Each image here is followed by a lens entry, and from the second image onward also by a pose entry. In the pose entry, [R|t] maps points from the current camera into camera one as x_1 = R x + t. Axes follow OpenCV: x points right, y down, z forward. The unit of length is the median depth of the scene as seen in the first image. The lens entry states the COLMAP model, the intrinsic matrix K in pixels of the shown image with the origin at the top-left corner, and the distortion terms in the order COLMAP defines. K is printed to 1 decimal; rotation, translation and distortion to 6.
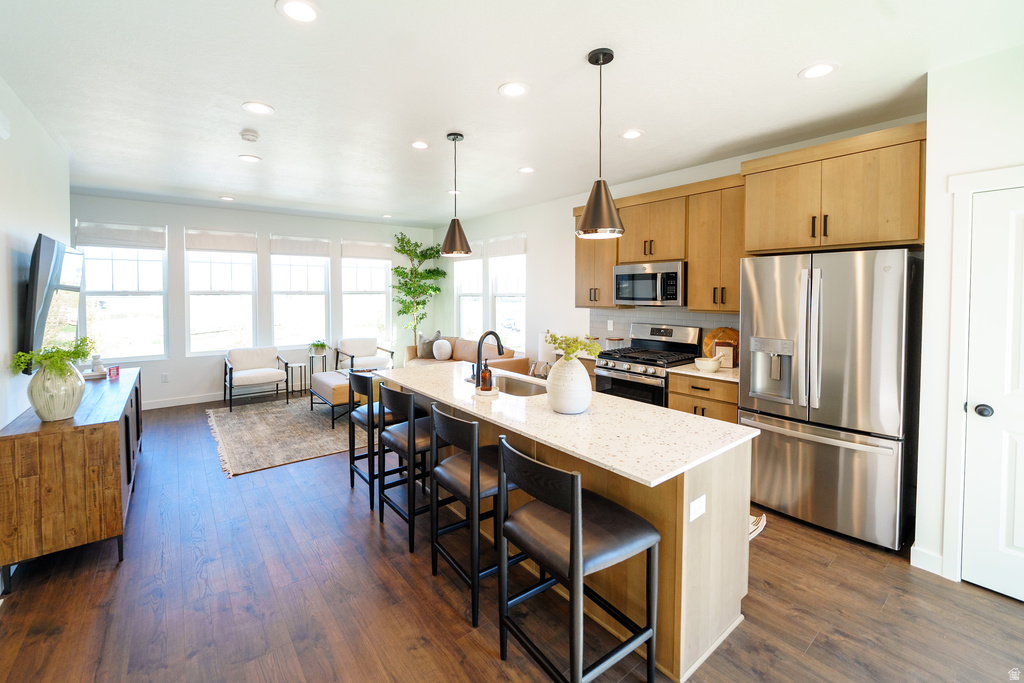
lens RADIAL K [[414.1, 0, 477.5], [0, 414.1, 303.0], [0, 0, 1]] dist [-0.002523, -0.000372]
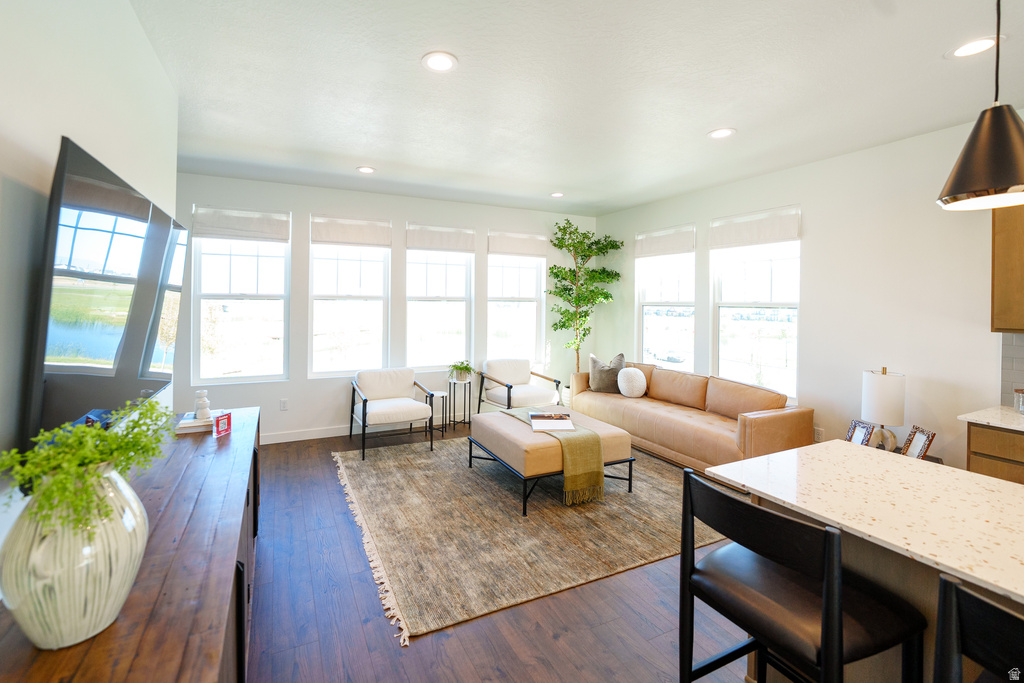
lens RADIAL K [[406.7, 0, 461.7], [0, 406.7, 300.9], [0, 0, 1]] dist [-0.003422, -0.001031]
pose [[0.977657, 0.011471, -0.209895, -0.238618], [-0.016872, 0.999570, -0.023962, -0.003206], [0.209530, 0.026968, 0.977430, 0.279263]]
